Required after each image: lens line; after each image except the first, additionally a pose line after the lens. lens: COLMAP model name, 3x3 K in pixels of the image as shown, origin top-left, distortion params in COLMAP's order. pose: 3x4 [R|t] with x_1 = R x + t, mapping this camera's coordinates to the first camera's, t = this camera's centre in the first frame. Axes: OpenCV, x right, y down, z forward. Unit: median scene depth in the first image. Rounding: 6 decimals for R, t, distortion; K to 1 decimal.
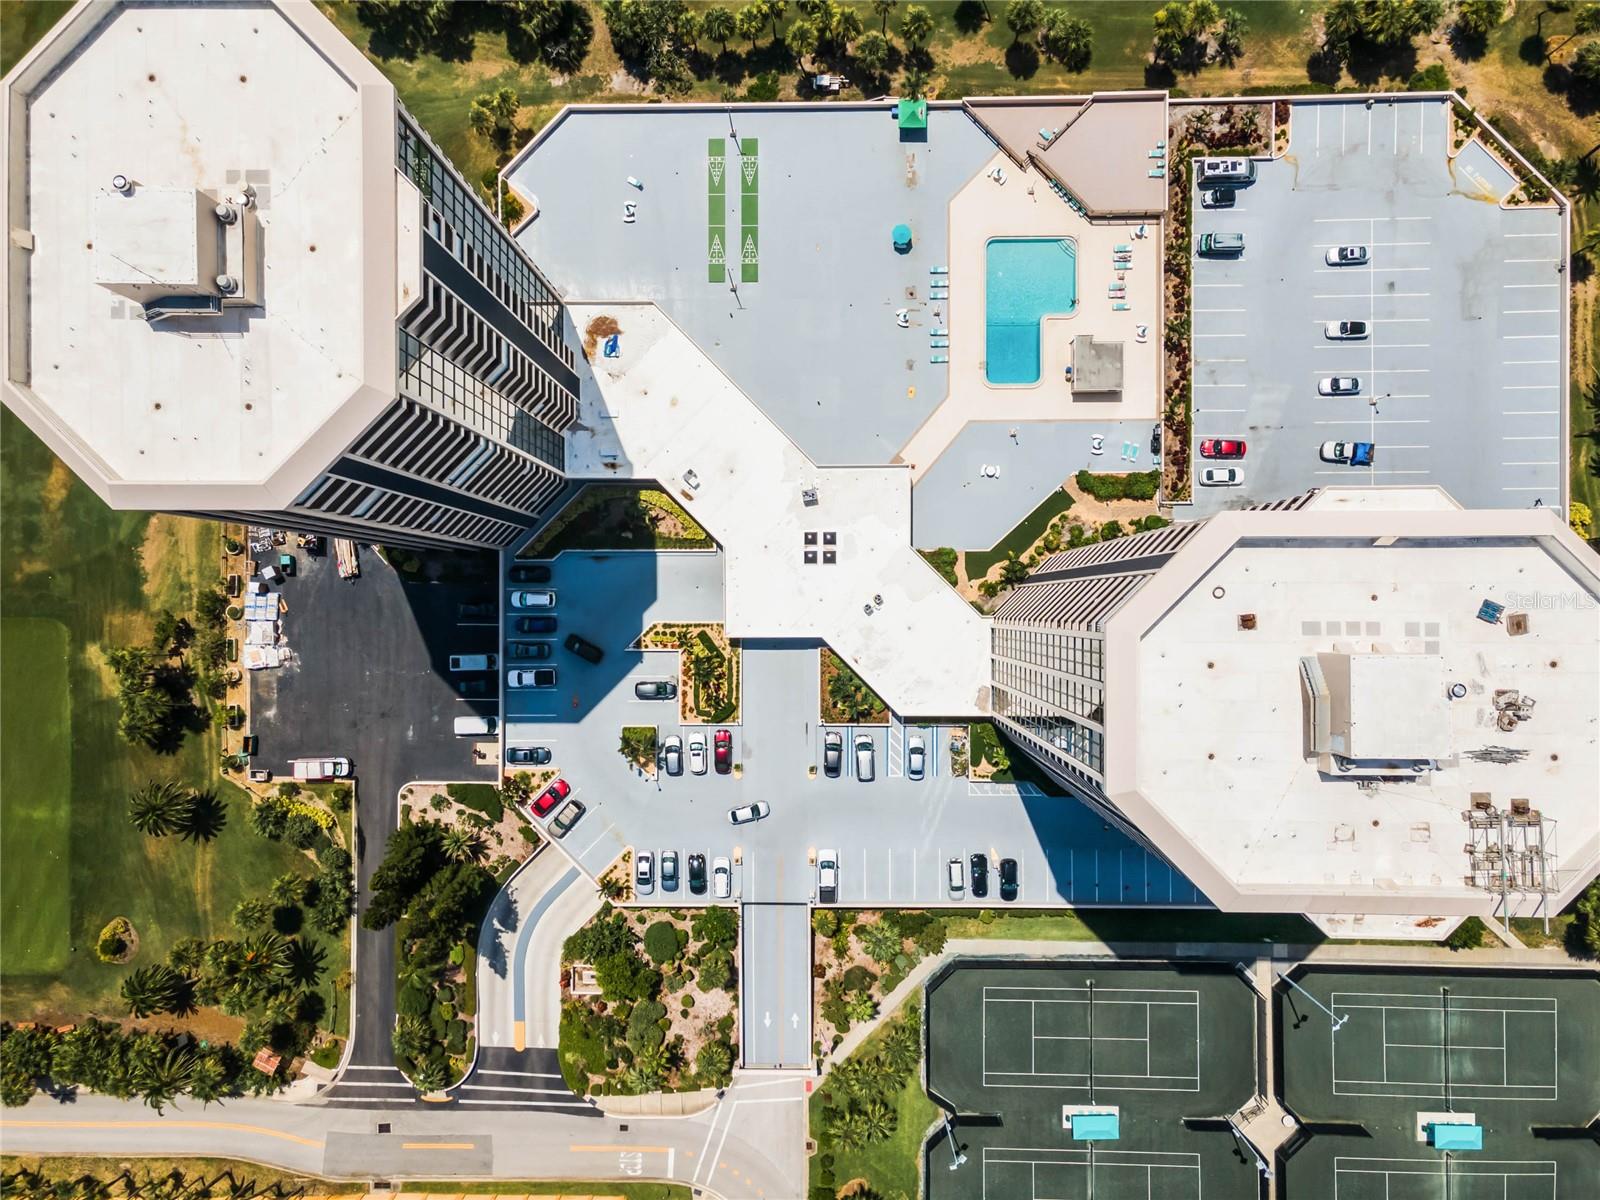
lens RADIAL K [[1199.1, 0, 795.6], [0, 1199.1, 590.0], [0, 0, 1]] dist [0.025646, 0.041941]
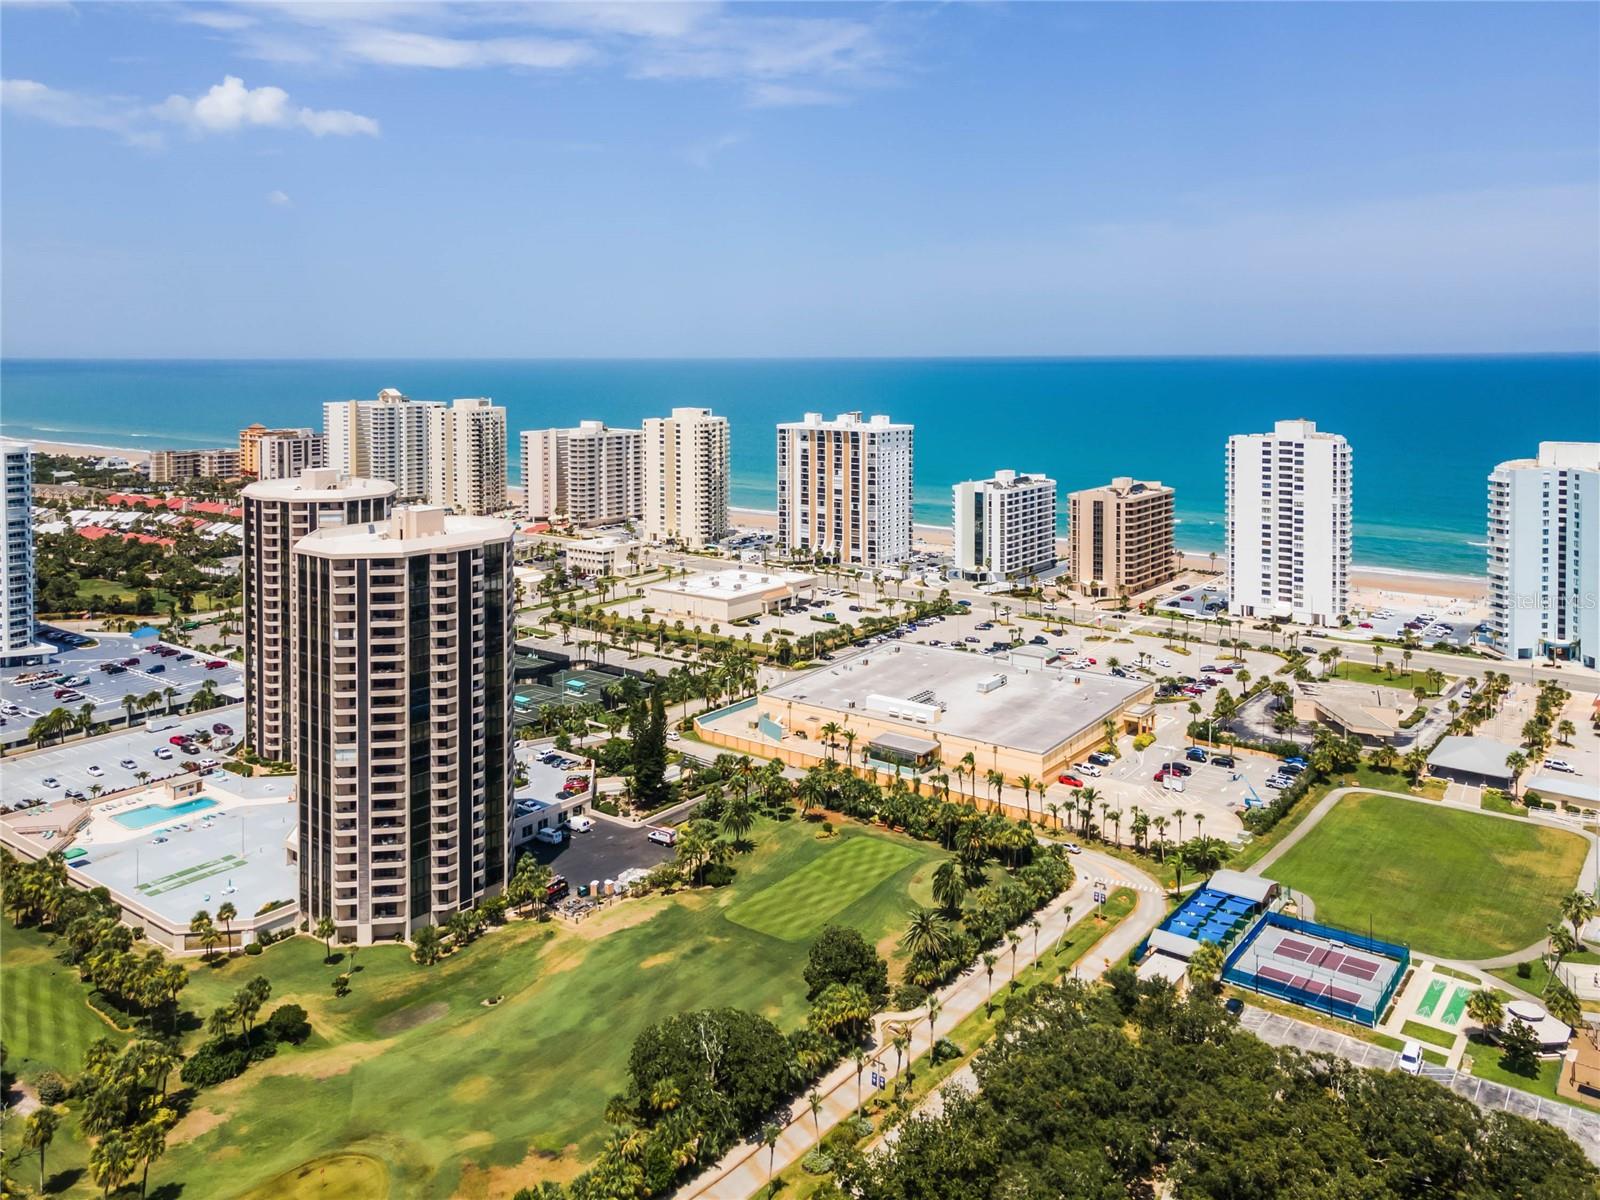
lens RADIAL K [[1240.2, 0, 797.3], [0, 1240.2, 385.6], [0, 0, 1]] dist [0.010043, 0.031564]
pose [[-0.786407, 0.019120, 0.617413, -1.606790], [0.617307, -0.011707, 0.786635, -1.062005], [0.022269, 0.999749, -0.002597, 0.420489]]
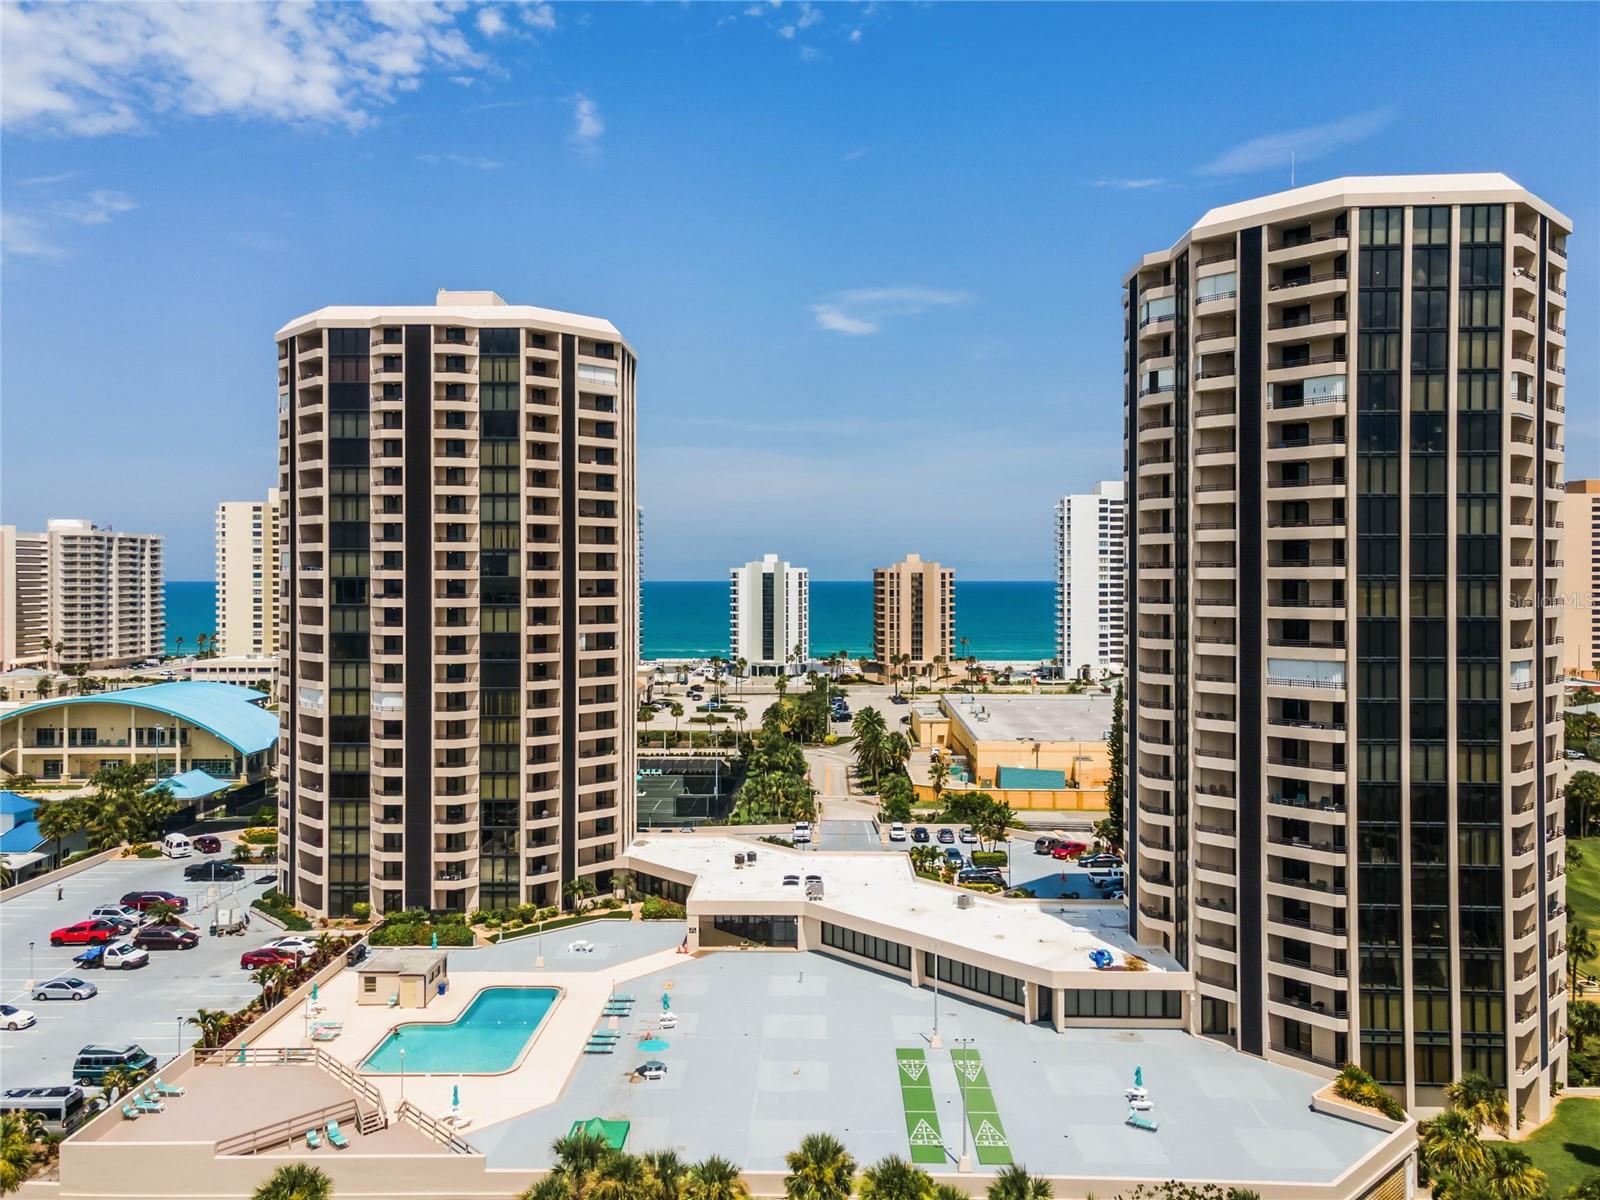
lens RADIAL K [[1199.1, 0, 795.6], [0, 1199.1, 590.0], [0, 0, 1]] dist [0.025646, 0.041941]
pose [[-0.999059, 0.031419, 0.029894, -0.007072], [0.029938, 0.000934, 0.999551, -0.868942], [0.031377, 0.999506, -0.001874, 0.769688]]
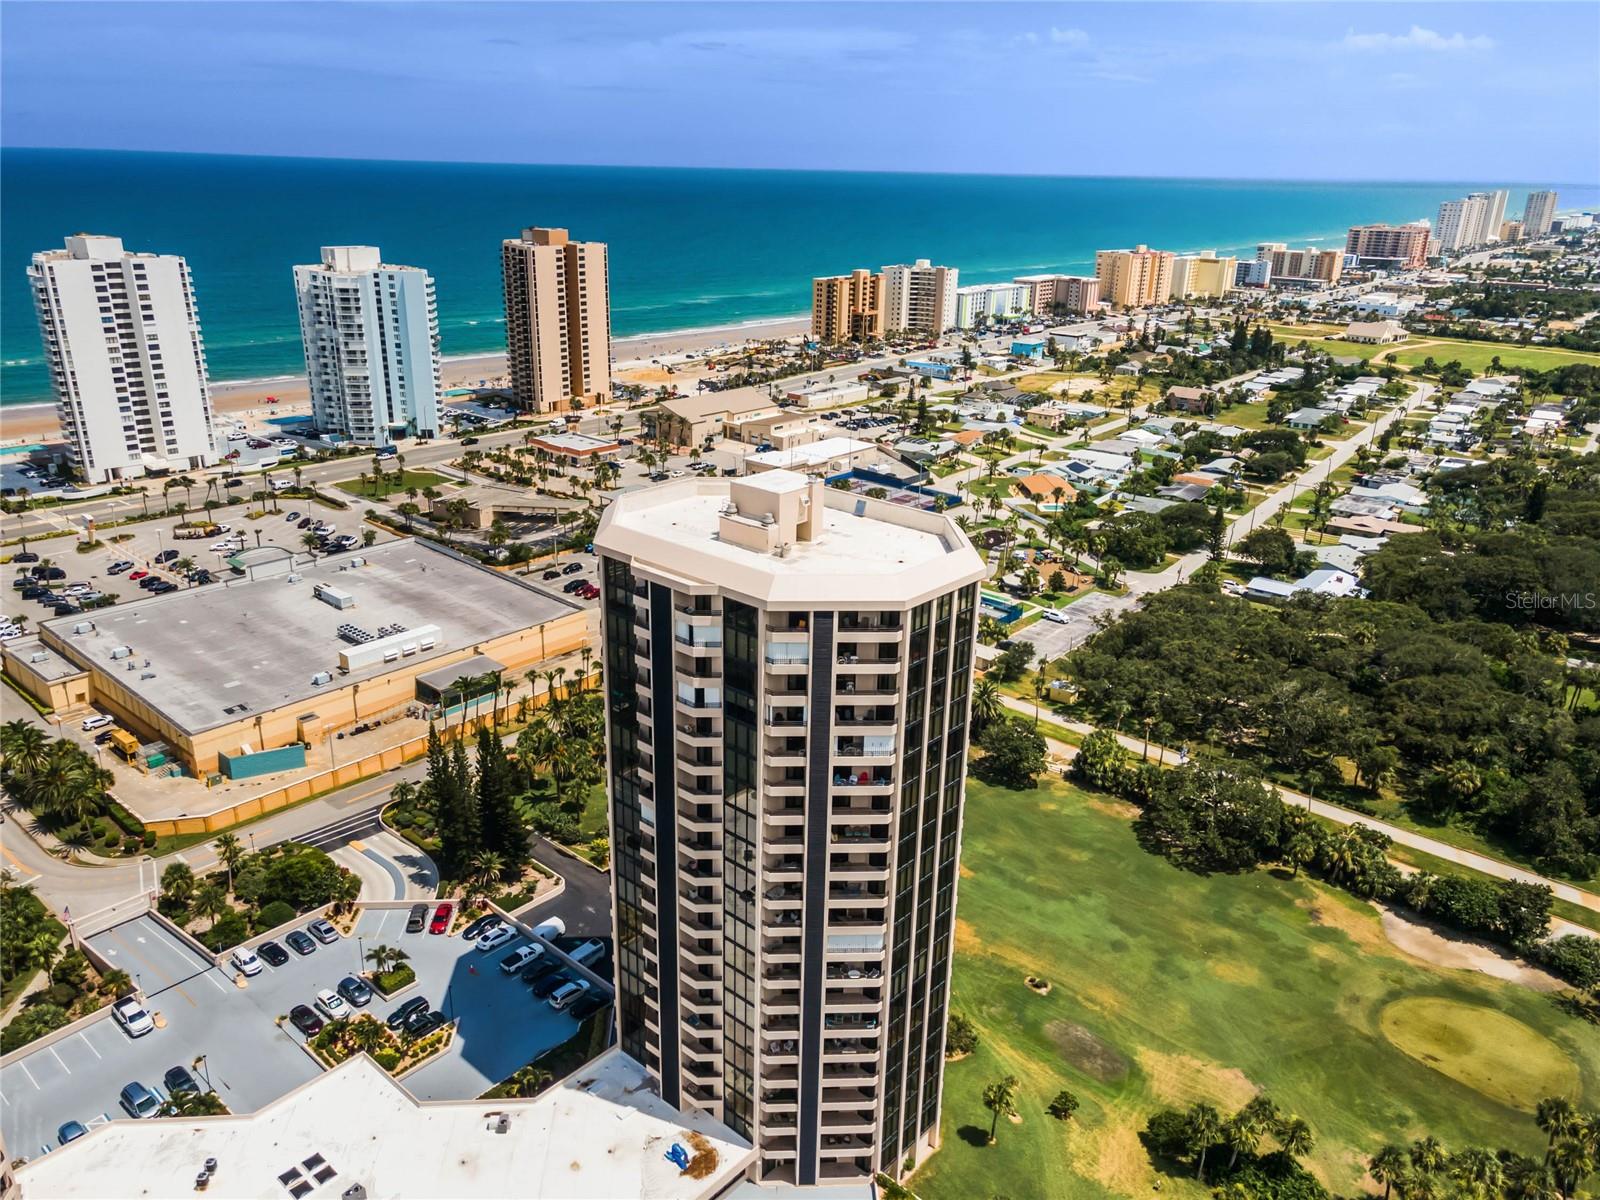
lens RADIAL K [[1169.2, 0, 790.6], [0, 1169.2, 618.1], [0, 0, 1]] dist [0.005107, 0.069822]
pose [[-0.667591, 0.283040, -0.688630, 0.234373], [-0.744491, -0.244469, 0.621264, -0.646579], [0.007493, 0.927428, 0.373926, 0.358501]]
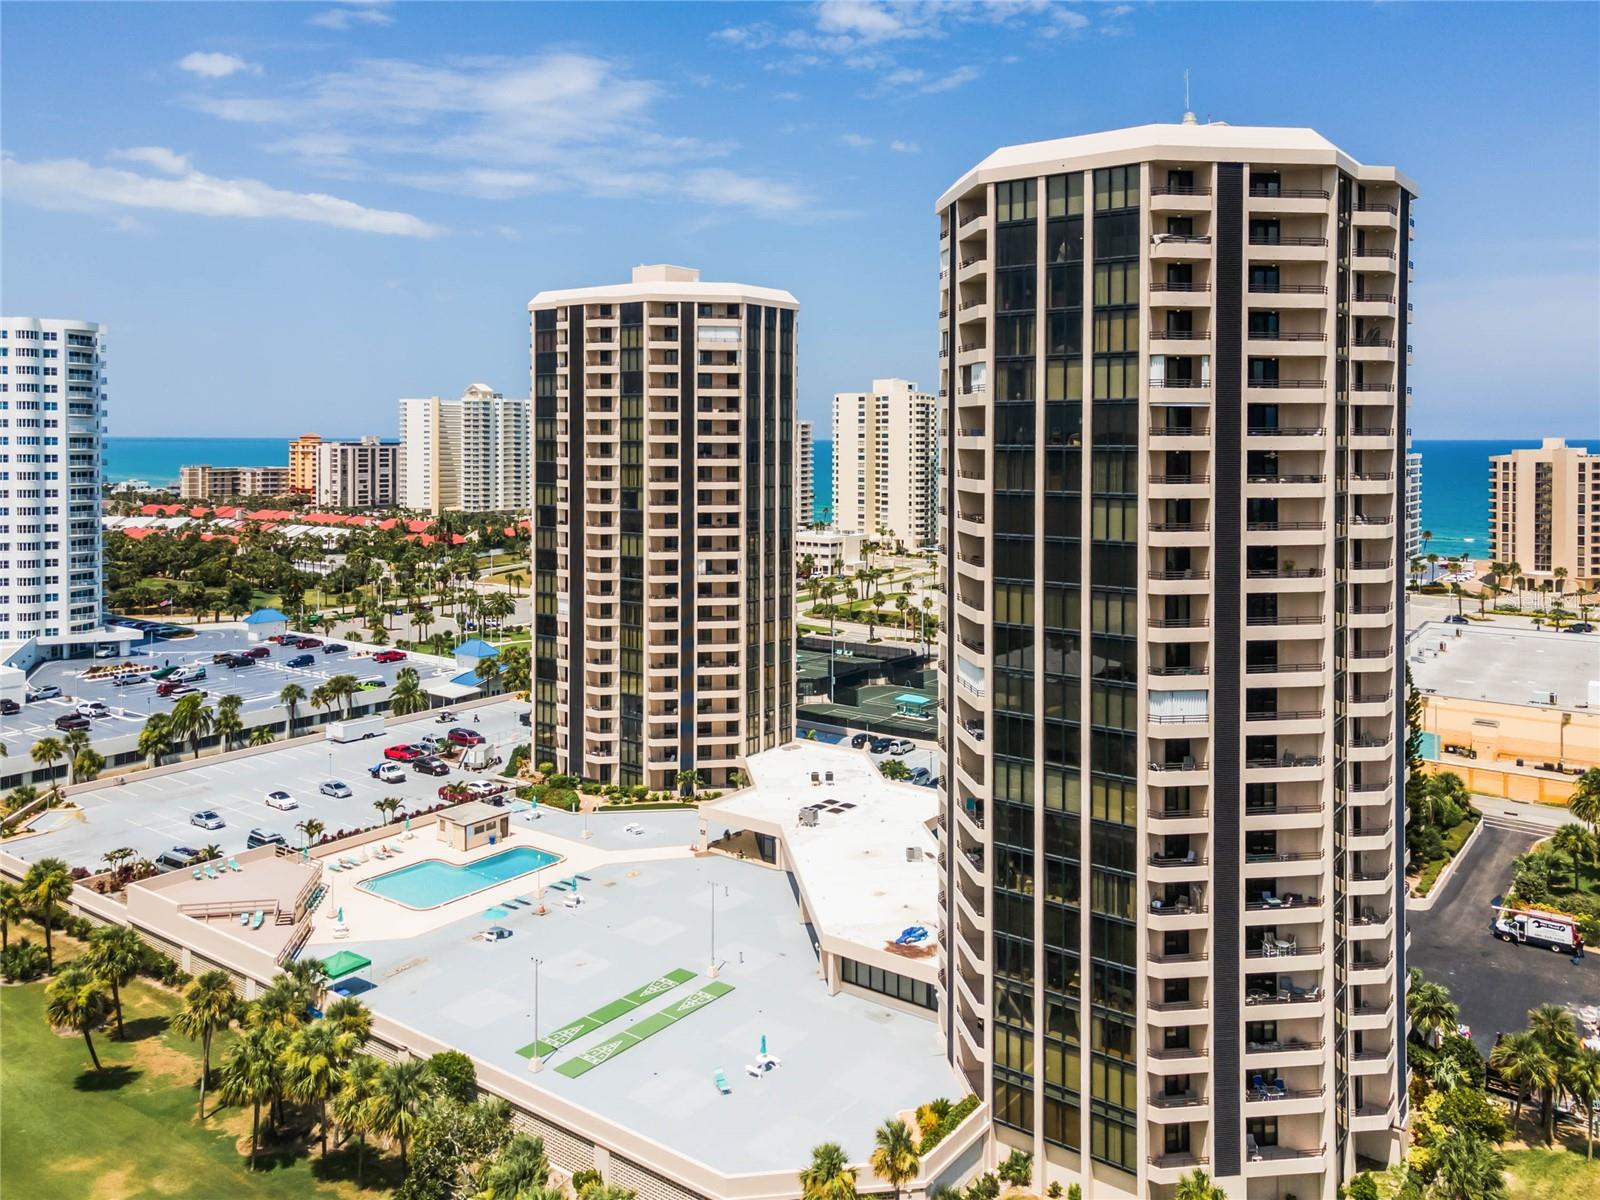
lens RADIAL K [[1230.4, 0, 804.4], [0, 1230.4, 457.6], [0, 0, 1]] dist [0.027681, 0.004375]
pose [[-0.797508, 0.021155, 0.602937, -0.517999], [0.603022, -0.002810, 0.797720, -0.772857], [0.018570, 0.999772, -0.010516, 0.721681]]
